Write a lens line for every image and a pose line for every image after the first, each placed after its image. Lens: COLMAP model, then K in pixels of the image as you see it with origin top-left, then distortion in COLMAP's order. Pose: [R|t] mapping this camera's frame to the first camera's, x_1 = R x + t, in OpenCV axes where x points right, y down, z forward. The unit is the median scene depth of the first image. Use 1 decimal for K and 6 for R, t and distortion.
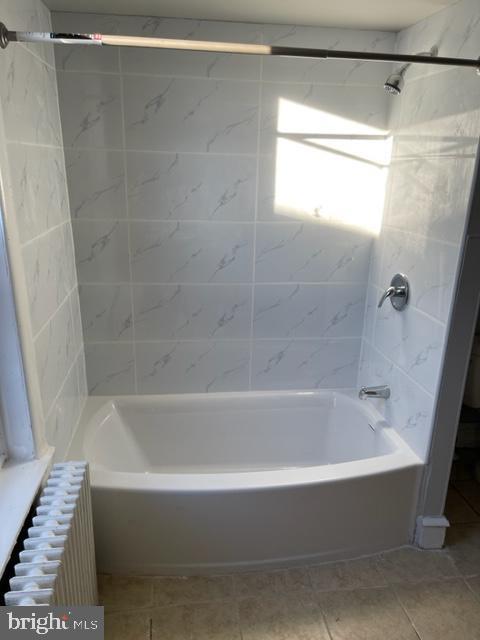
lens RADIAL K [[476.3, 0, 237.6], [0, 476.3, 322.4], [0, 0, 1]] dist [0.057783, -0.064276]
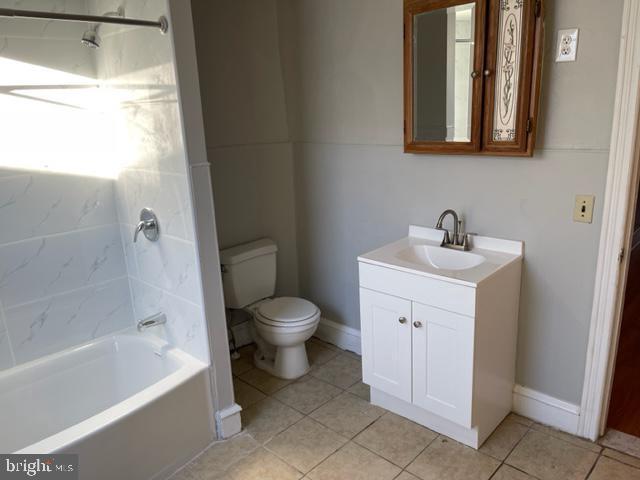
lens RADIAL K [[476.3, 0, 320.7], [0, 476.3, 246.7], [0, 0, 1]] dist [0.057783, -0.064276]
pose [[0.778836, -0.217861, 0.588176, -0.014610], [0.243173, 0.969276, 0.037022, 0.041231], [-0.578171, 0.114195, 0.807885, -0.110728]]
